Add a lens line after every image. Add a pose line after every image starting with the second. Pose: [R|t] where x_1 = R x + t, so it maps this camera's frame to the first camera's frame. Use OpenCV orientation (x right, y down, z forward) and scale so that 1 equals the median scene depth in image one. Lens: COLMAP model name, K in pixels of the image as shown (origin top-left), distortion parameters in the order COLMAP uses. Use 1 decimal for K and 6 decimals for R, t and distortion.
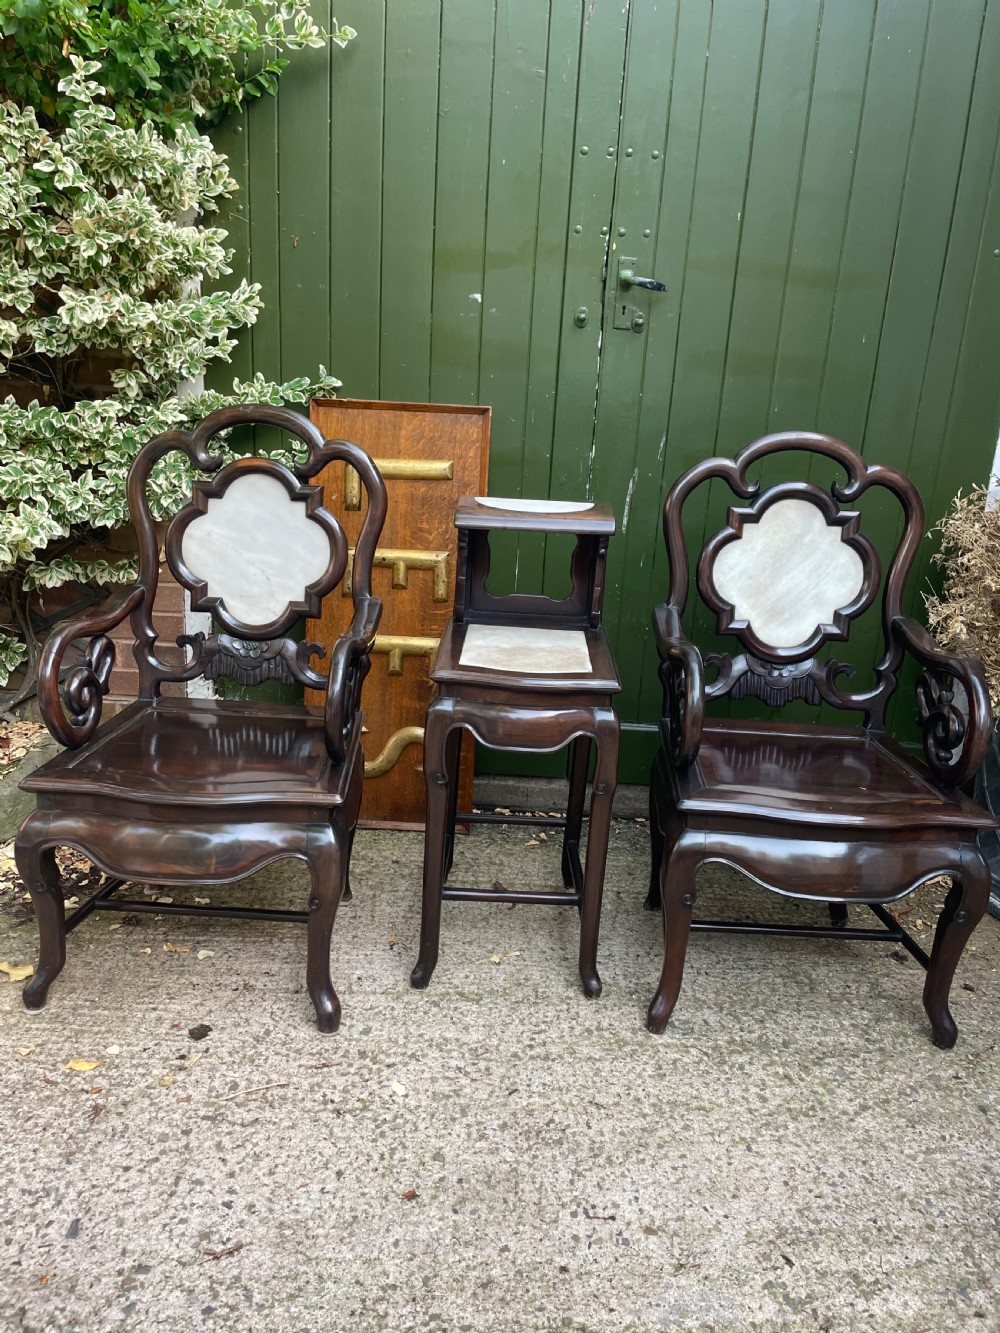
lens RADIAL K [[1030.9, 0, 493.1], [0, 1030.9, 654.7], [0, 0, 1]] dist [0.082041, -0.120713]
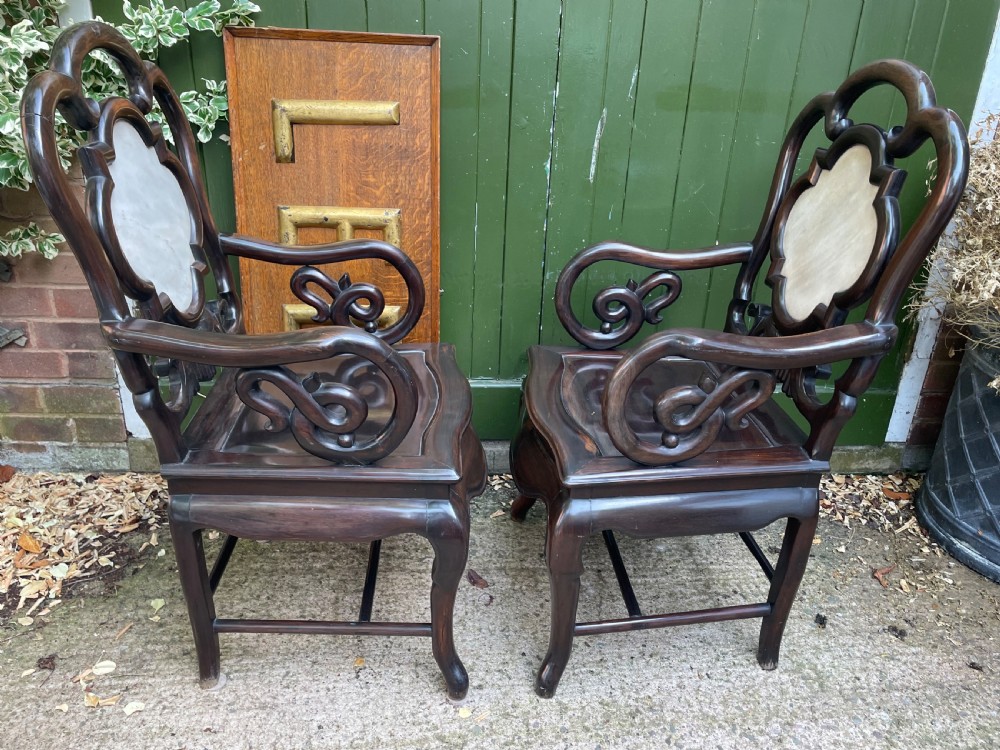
lens RADIAL K [[774.8, 0, 514.6], [0, 774.8, 369.8], [0, 0, 1]] dist [0.078908, -0.115902]
pose [[0.994644, -0.045938, 0.092591, -0.015842], [0.033613, 0.990875, 0.130527, -0.056391], [-0.097743, -0.126716, 0.987112, 0.376332]]
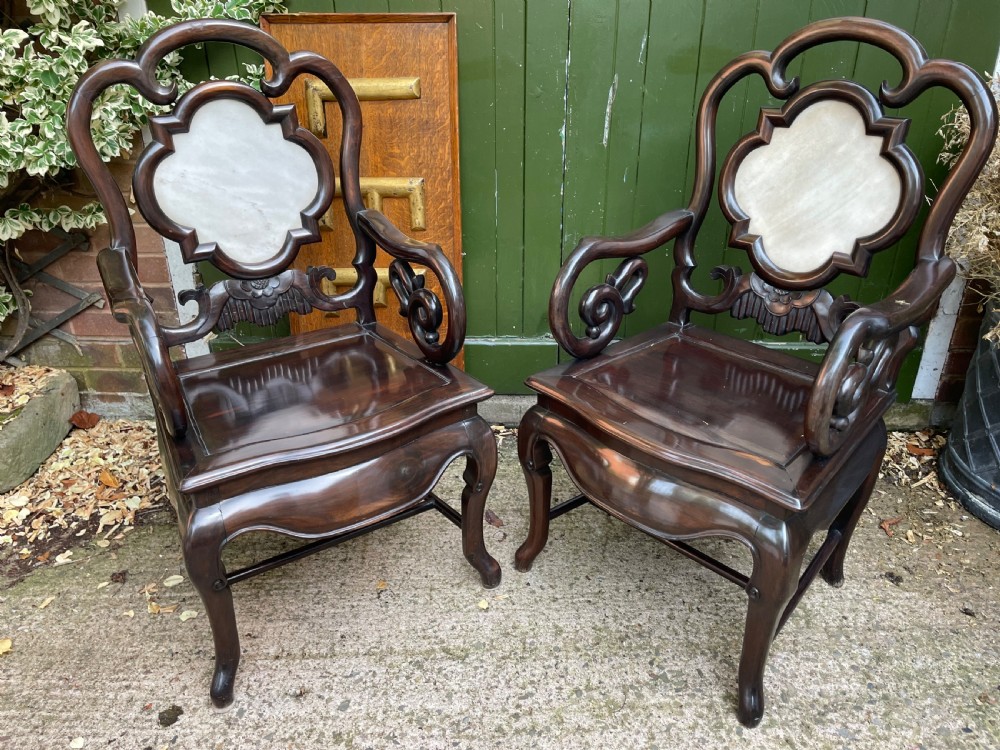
lens RADIAL K [[774.8, 0, 506.6], [0, 774.8, 372.4], [0, 0, 1]] dist [0.078908, -0.115902]
pose [[0.998527, -0.047866, -0.025550, 0.054392], [0.051511, 0.984219, 0.169290, -0.048694], [0.017043, -0.170357, 0.985235, 0.312153]]
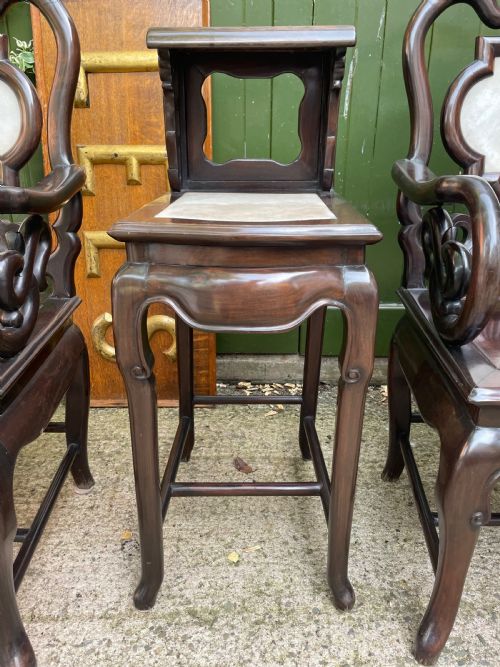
lens RADIAL K [[516.8, 0, 246.4], [0, 516.8, 329.2], [0, 0, 1]] dist [0.078908, -0.115902]
pose [[0.998695, -0.048220, -0.016847, 0.031478], [0.049467, 0.995256, 0.083772, 0.054370], [0.012728, -0.084496, 0.996343, 0.562842]]
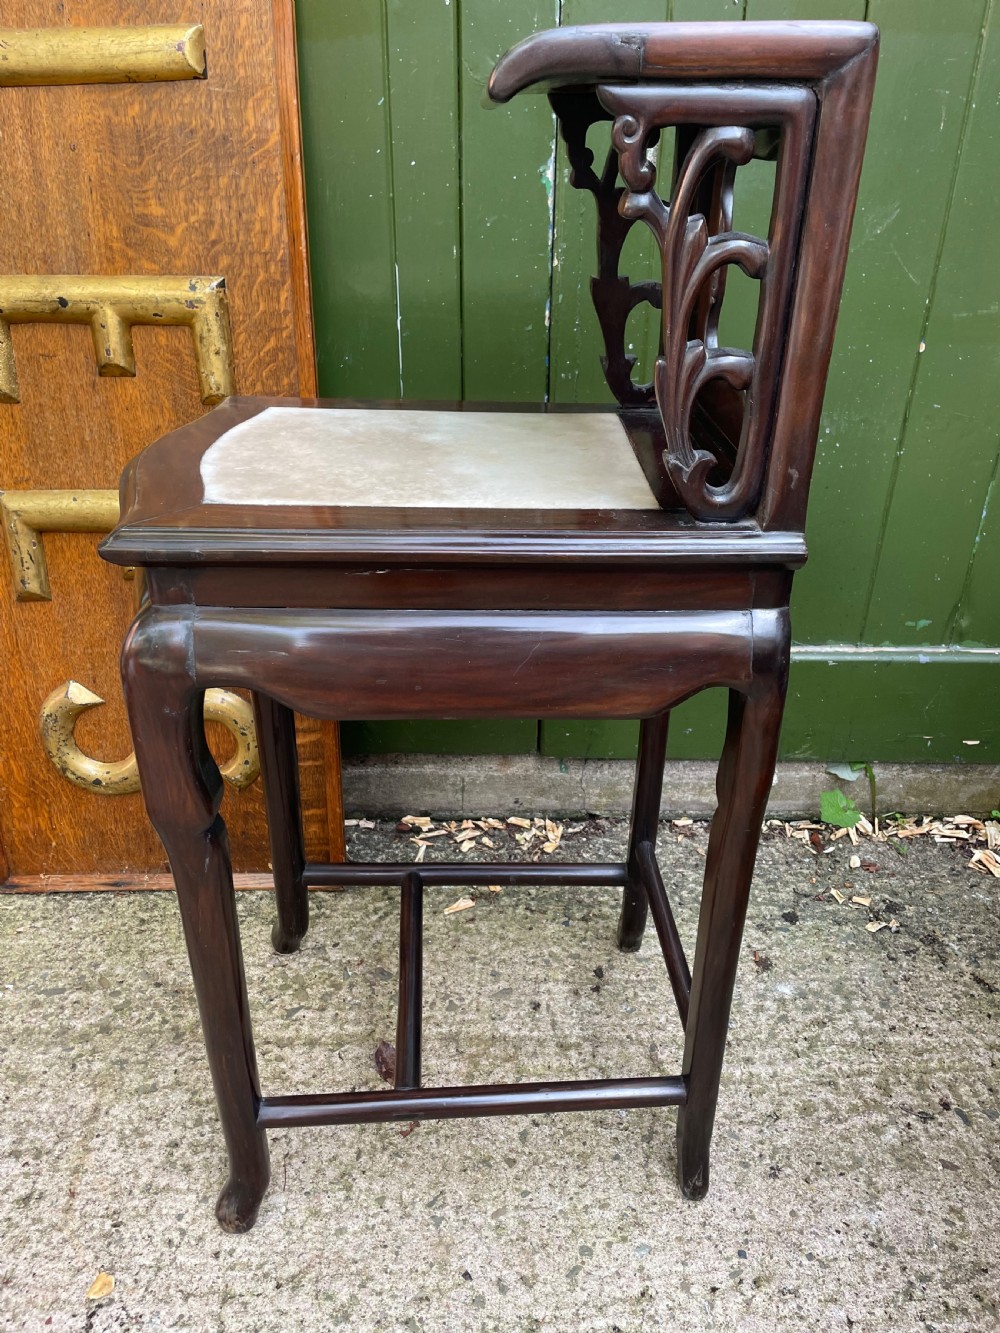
lens RADIAL K [[1032.8, 0, 515.2], [0, 1032.8, 683.5], [0, 0, 1]] dist [0.078908, -0.115902]
pose [[0.998529, -0.052025, 0.015280, 0.071320], [0.047483, 0.975049, 0.216850, -0.032394], [-0.026181, -0.215805, 0.976085, 0.679927]]
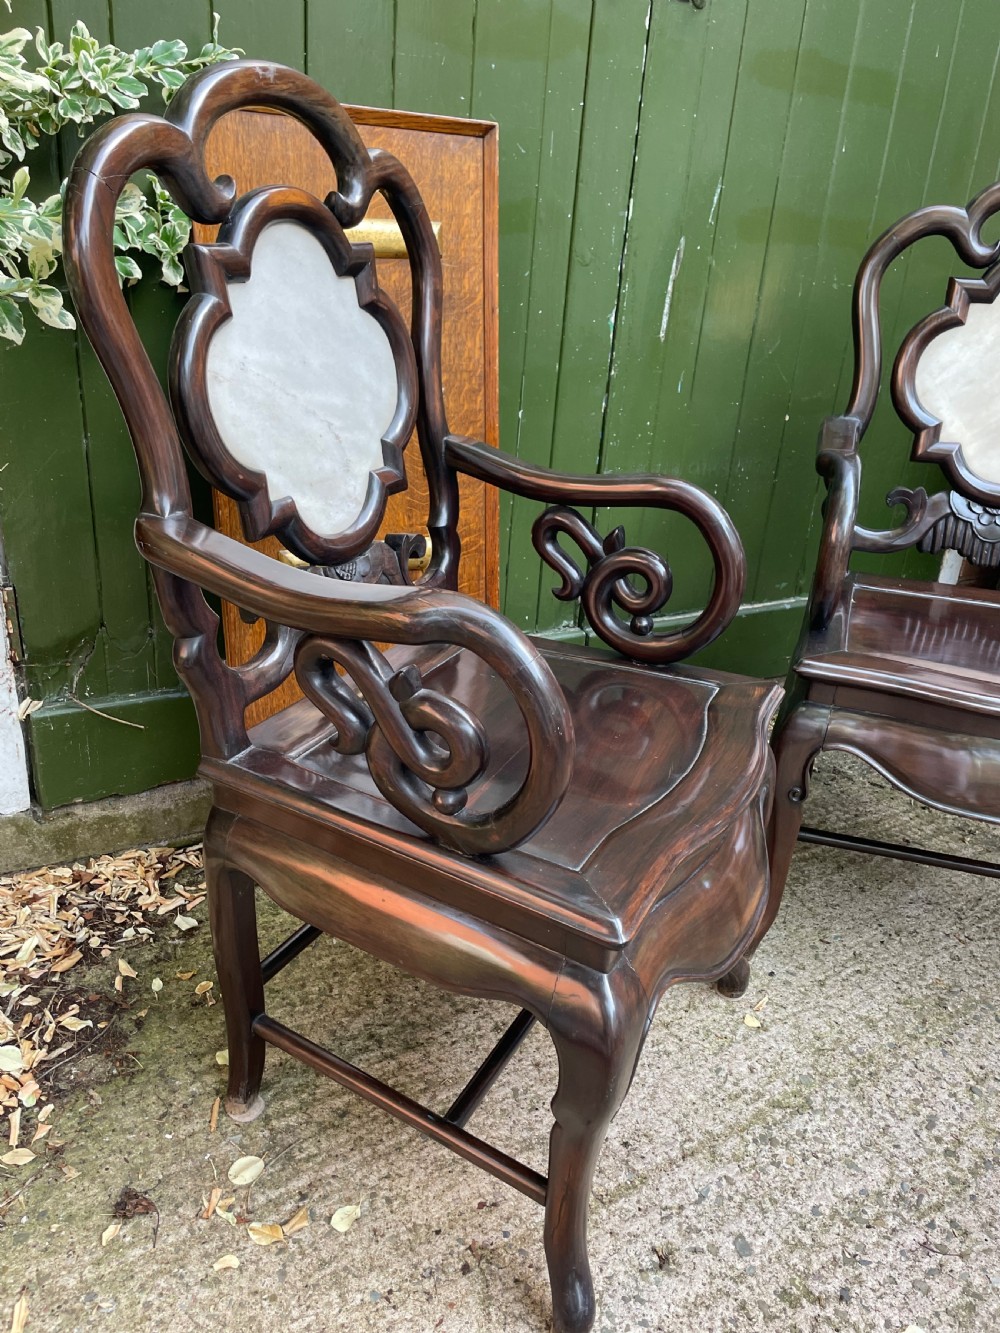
lens RADIAL K [[1032.8, 0, 508.4], [0, 1032.8, 673.6], [0, 0, 1]] dist [0.078908, -0.115902]
pose [[0.860102, -0.196142, 0.470907, -0.395871], [0.120185, 0.975054, 0.186613, -0.056371], [-0.495762, -0.103910, 0.862220, 0.547989]]
